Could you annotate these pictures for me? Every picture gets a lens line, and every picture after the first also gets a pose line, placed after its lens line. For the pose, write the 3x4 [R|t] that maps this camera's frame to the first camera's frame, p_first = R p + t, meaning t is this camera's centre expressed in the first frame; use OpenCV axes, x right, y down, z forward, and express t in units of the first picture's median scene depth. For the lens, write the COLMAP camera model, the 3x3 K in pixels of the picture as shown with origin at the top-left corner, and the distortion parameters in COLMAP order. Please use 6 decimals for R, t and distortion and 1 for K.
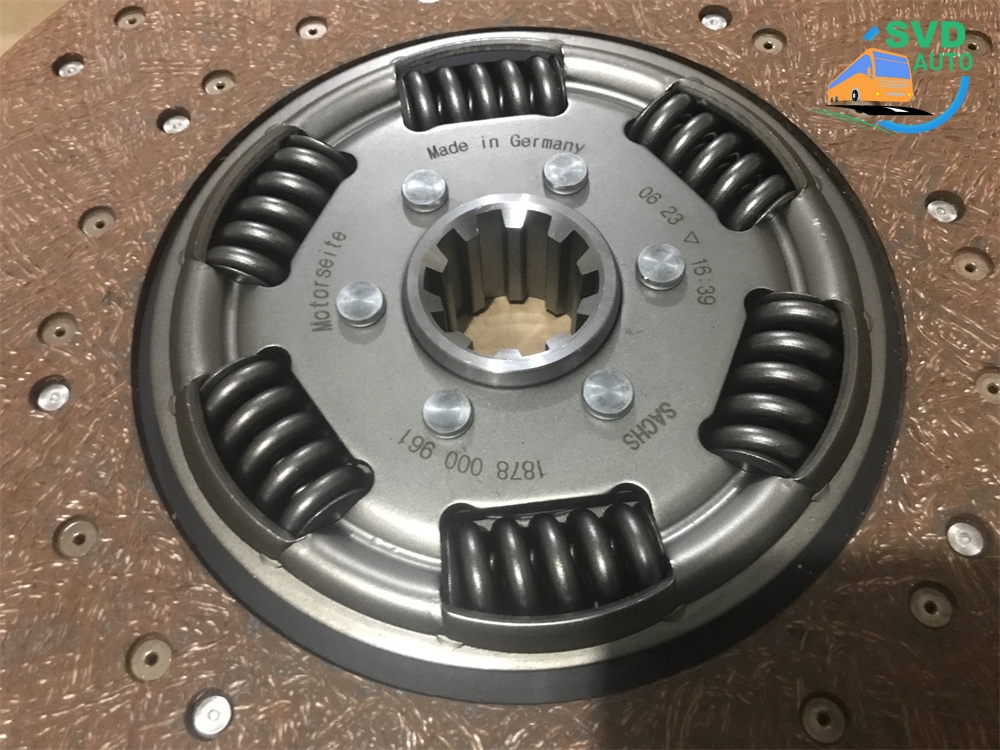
lens RADIAL K [[815.1, 0, 500.0], [0, 815.1, 375.0], [0, 0, 1]] dist [-0.000458, -0.008083]
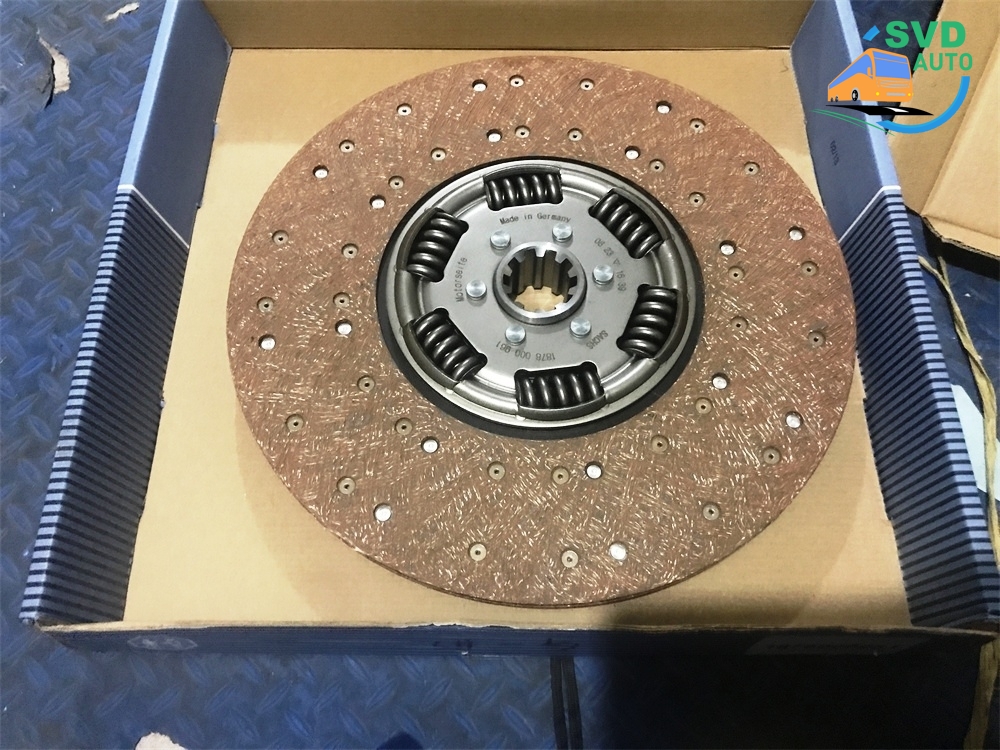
lens RADIAL K [[815.0, 0, 500.0], [0, 815.0, 375.0], [0, 0, 1]] dist [0.088659, -0.001141]
pose [[0.999360, 0.001186, 0.035753, -0.179627], [-0.002005, 0.999736, 0.022904, 0.101466], [-0.035717, -0.022962, 0.999098, -1.316721]]
